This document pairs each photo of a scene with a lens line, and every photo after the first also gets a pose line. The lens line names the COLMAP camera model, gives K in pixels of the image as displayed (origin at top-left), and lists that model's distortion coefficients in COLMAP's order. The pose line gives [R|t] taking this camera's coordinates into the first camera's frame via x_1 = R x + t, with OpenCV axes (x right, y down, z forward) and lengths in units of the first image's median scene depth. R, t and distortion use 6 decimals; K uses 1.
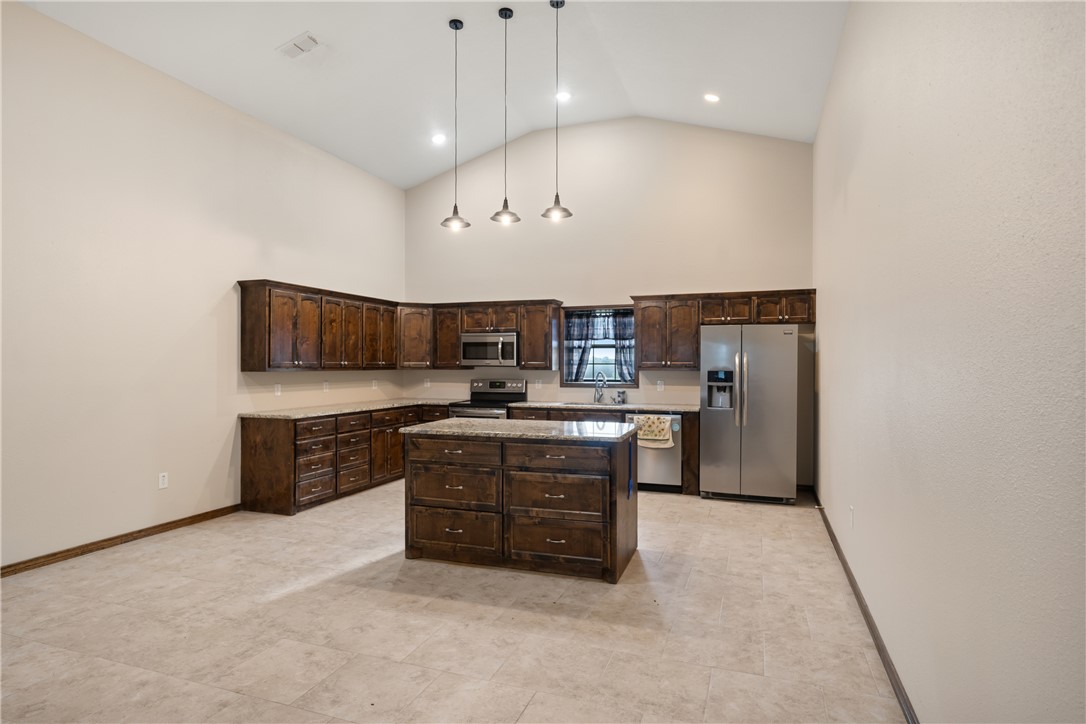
lens RADIAL K [[591.1, 0, 543.5], [0, 591.1, 363.2], [0, 0, 1]] dist [-0.000952, 0.000068]
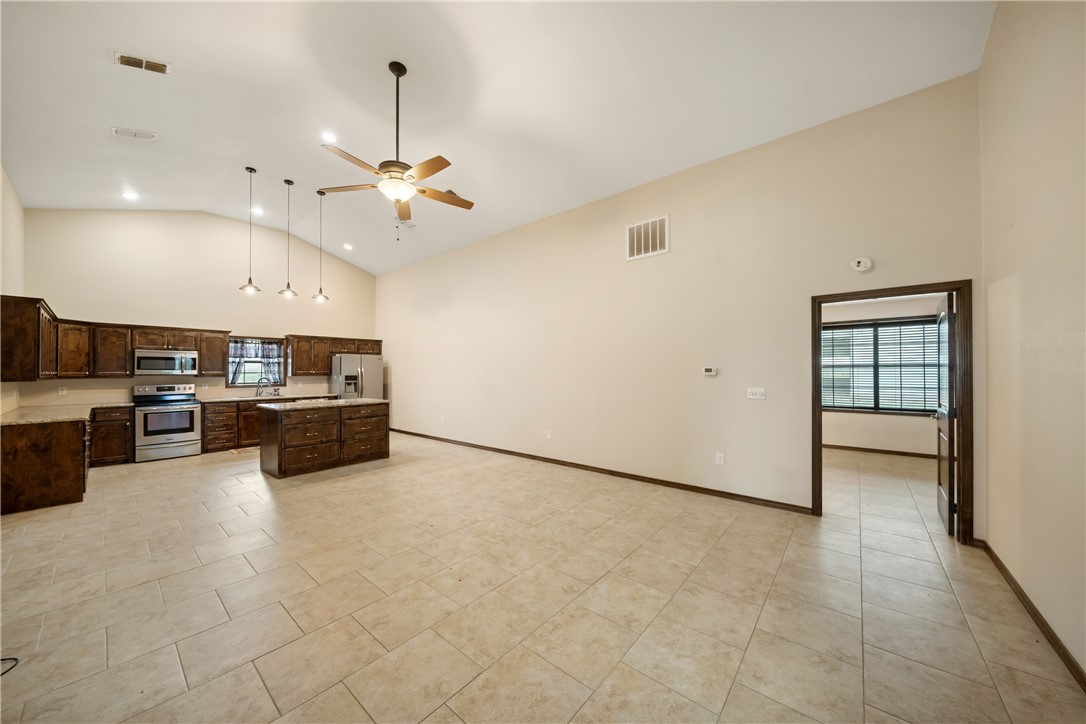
lens RADIAL K [[373.9, 0, 543.3], [0, 373.9, 367.9], [0, 0, 1]] dist [-0.000347, -0.000019]
pose [[0.348248, 0.005202, 0.937388, -0.612633], [0.004581, 0.999963, -0.007251, -0.000984], [-0.937391, 0.006819, 0.348211, -0.102034]]
